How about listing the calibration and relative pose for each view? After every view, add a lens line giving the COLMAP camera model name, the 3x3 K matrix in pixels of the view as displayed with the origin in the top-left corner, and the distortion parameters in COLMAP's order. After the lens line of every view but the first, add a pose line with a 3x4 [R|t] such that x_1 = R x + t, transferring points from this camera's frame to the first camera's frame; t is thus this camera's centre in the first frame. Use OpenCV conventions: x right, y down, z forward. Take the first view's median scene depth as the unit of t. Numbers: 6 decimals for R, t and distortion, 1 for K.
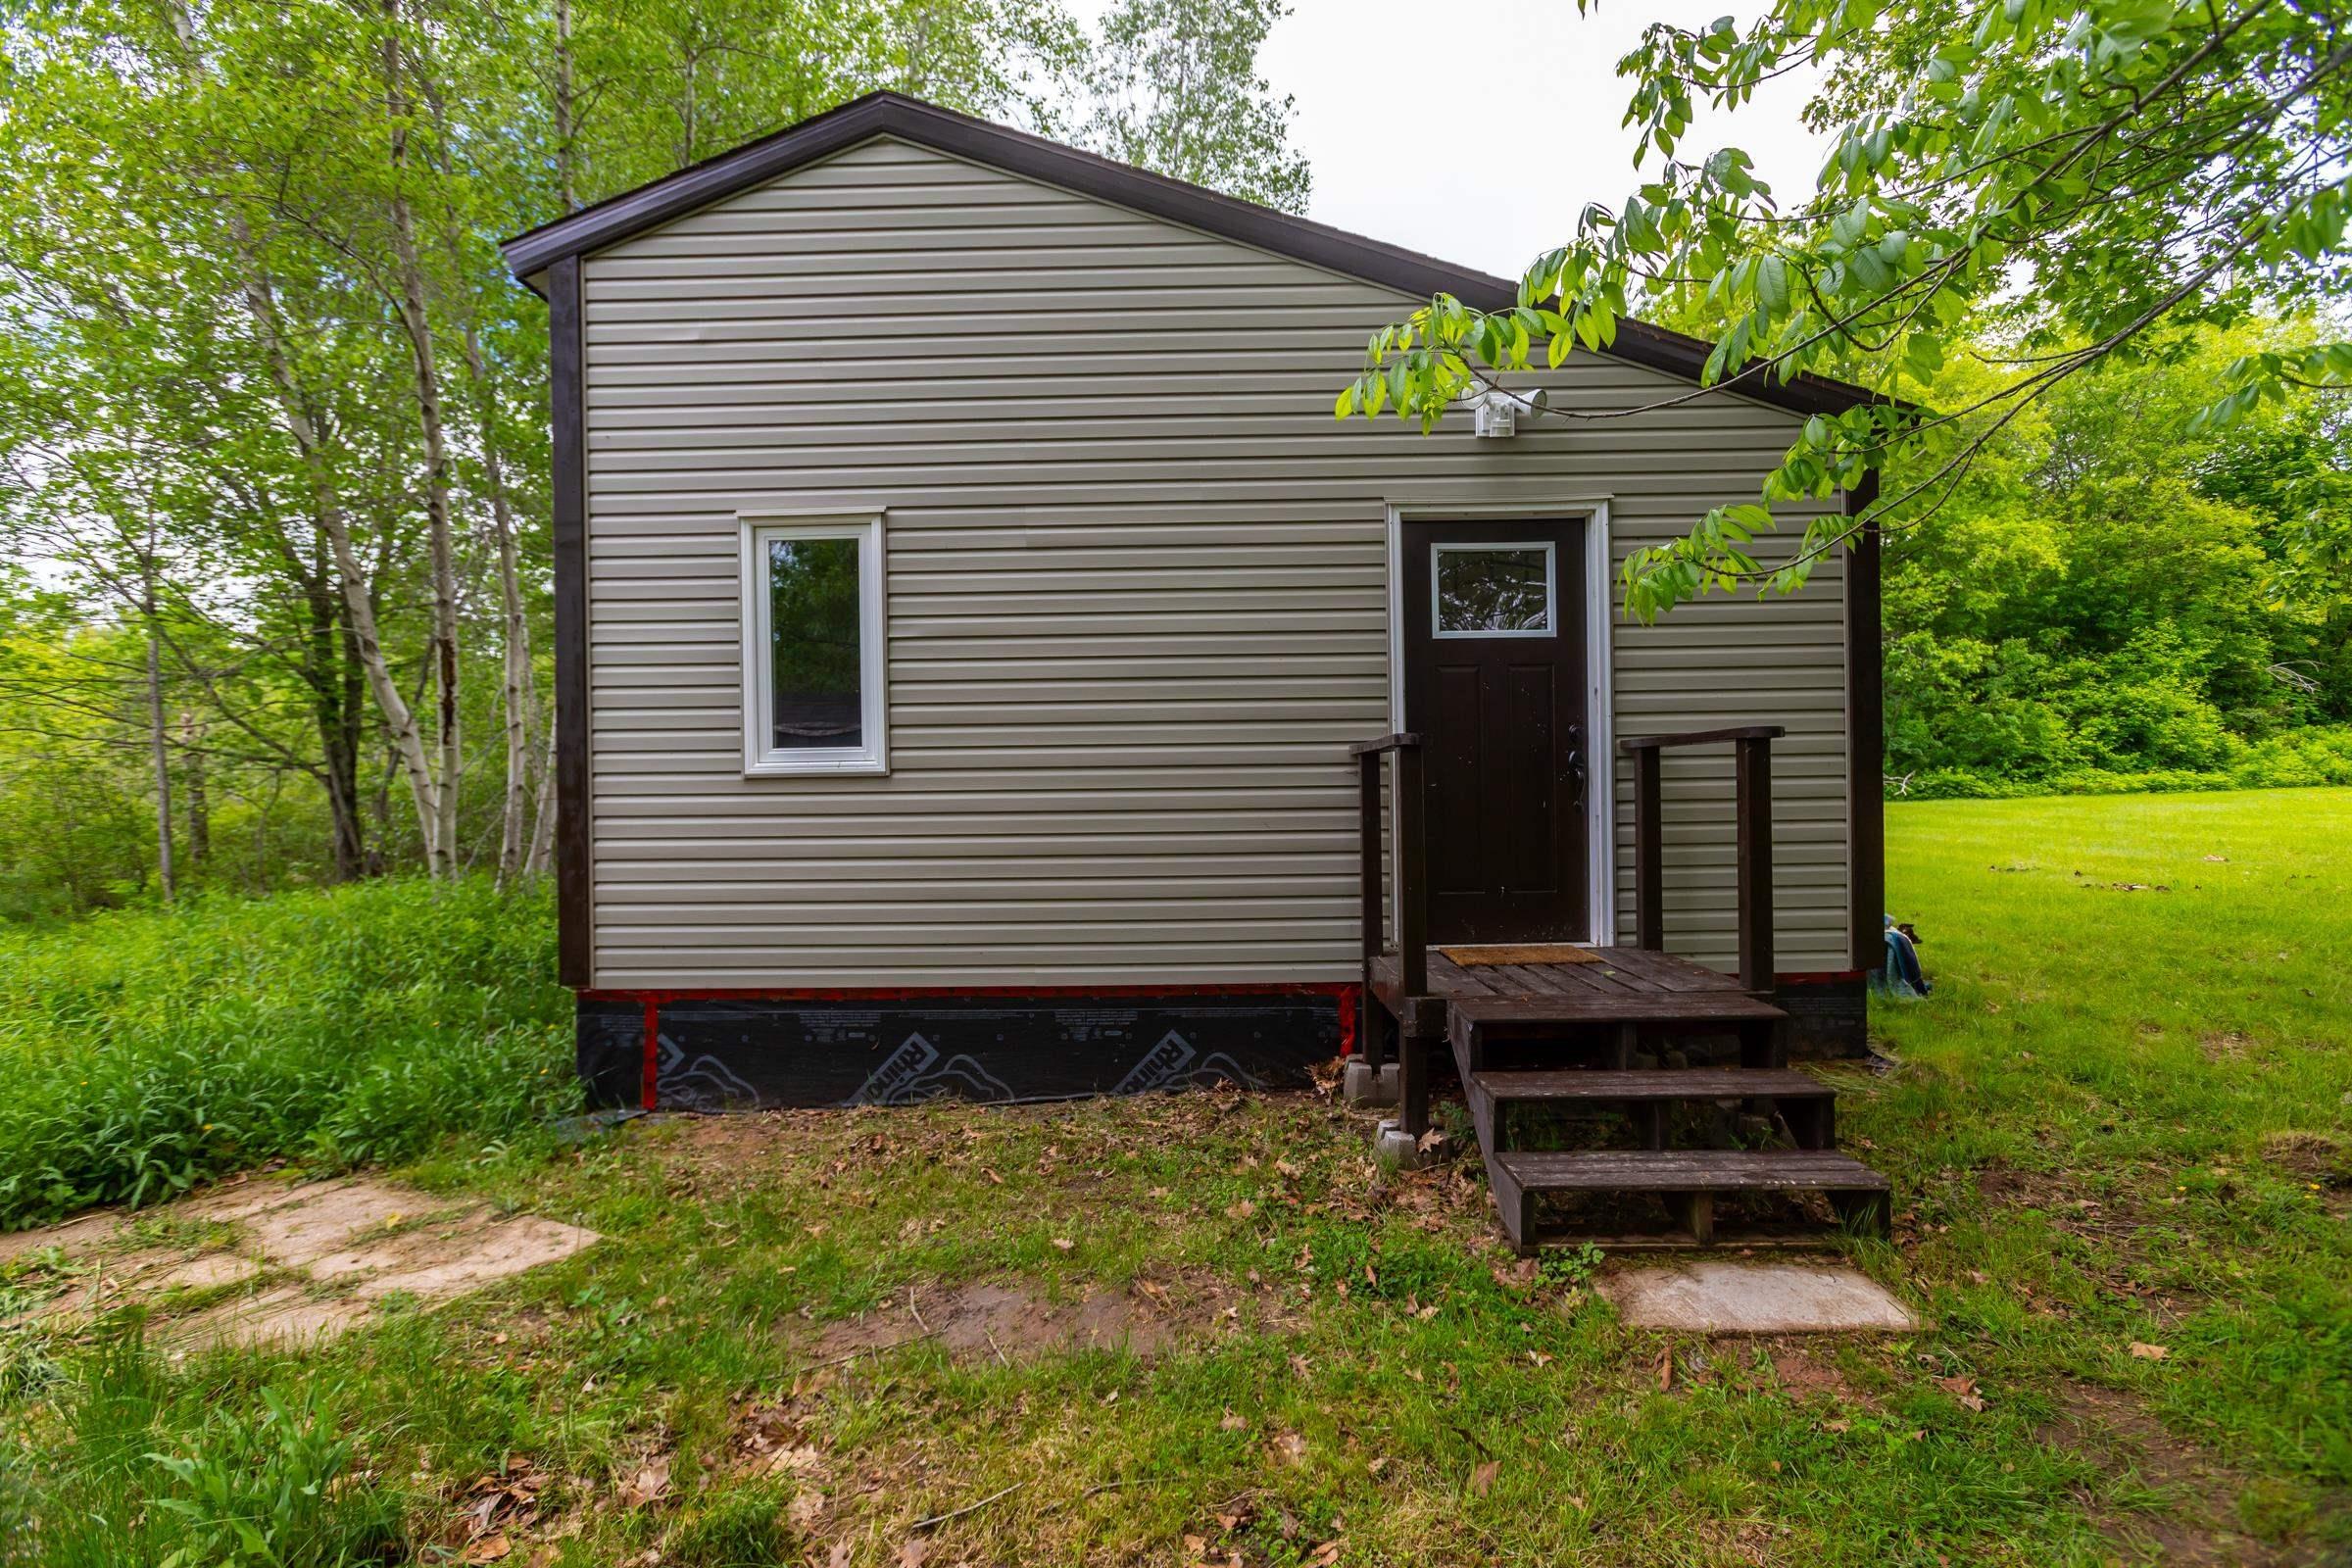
lens RADIAL K [[1076.4, 0, 1148.0], [0, 1076.4, 788.8], [0, 0, 1]] dist [-0.014135, 0.015979]
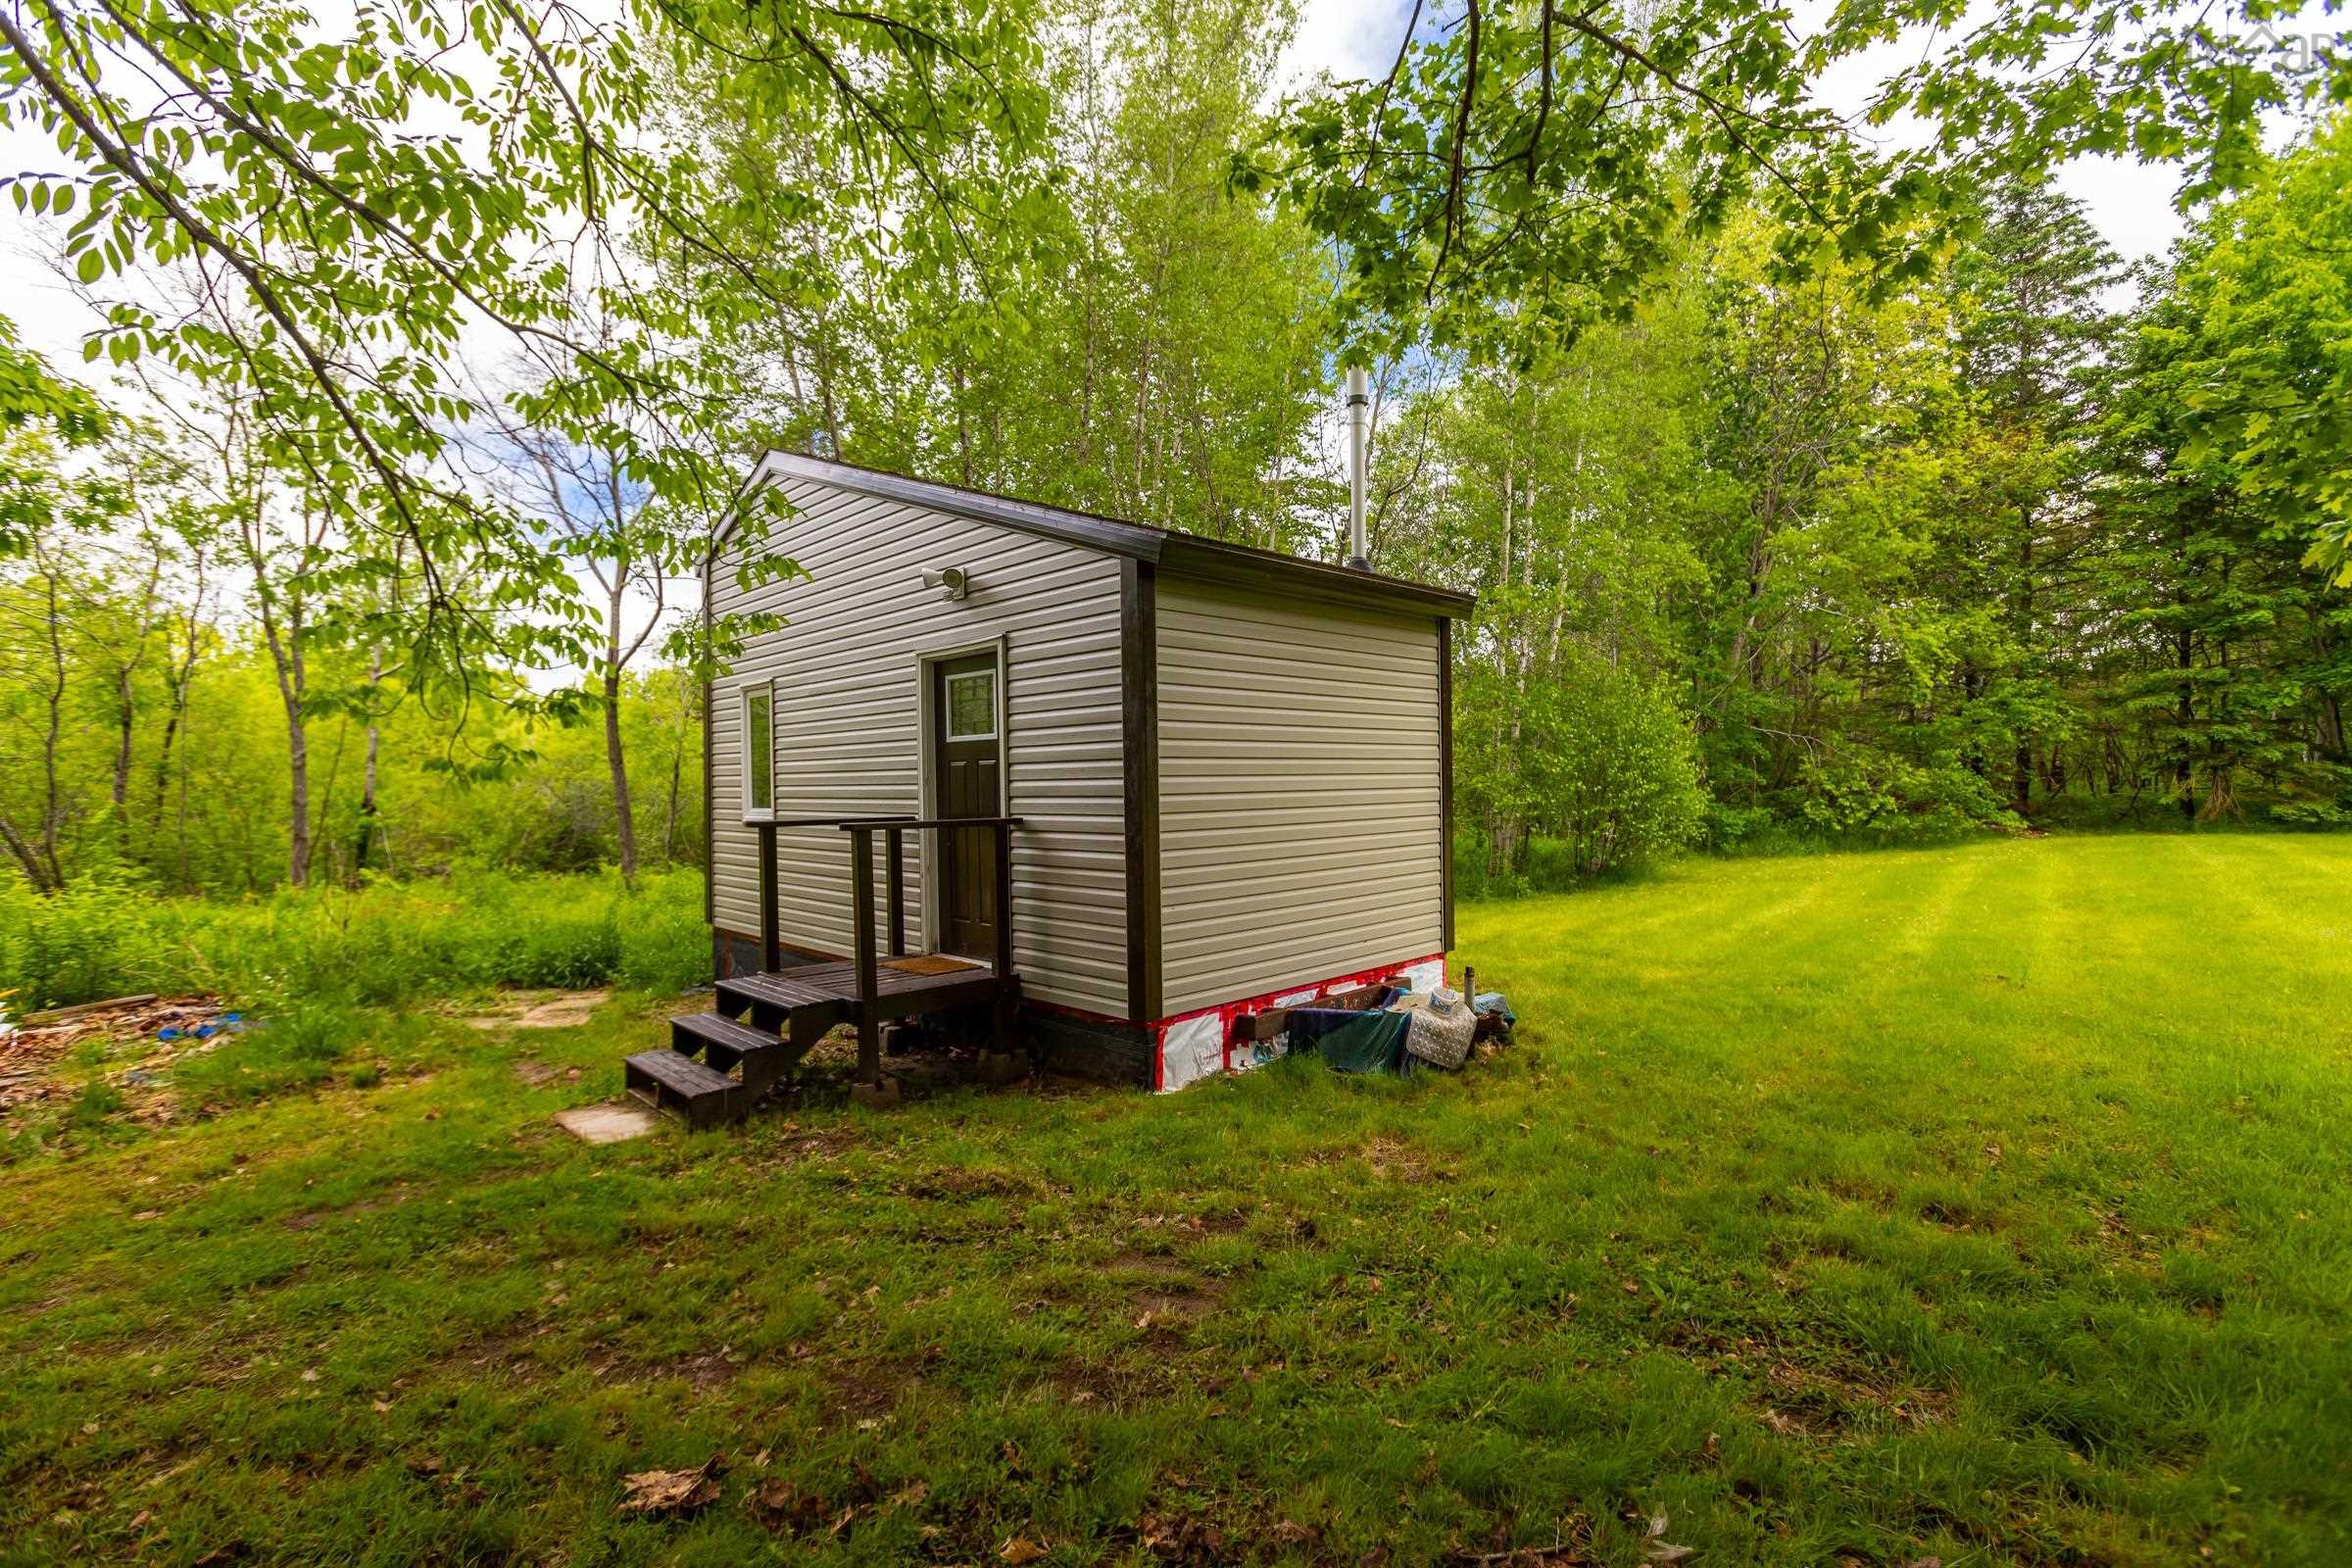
lens RADIAL K [[1076.4, 0, 1148.0], [0, 1076.4, 788.8], [0, 0, 1]] dist [-0.014135, 0.015979]
pose [[0.704388, 0.002536, -0.709811, 2.198359], [0.011640, 0.999818, 0.015124, -0.141226], [0.709720, -0.018915, 0.704230, 0.253849]]
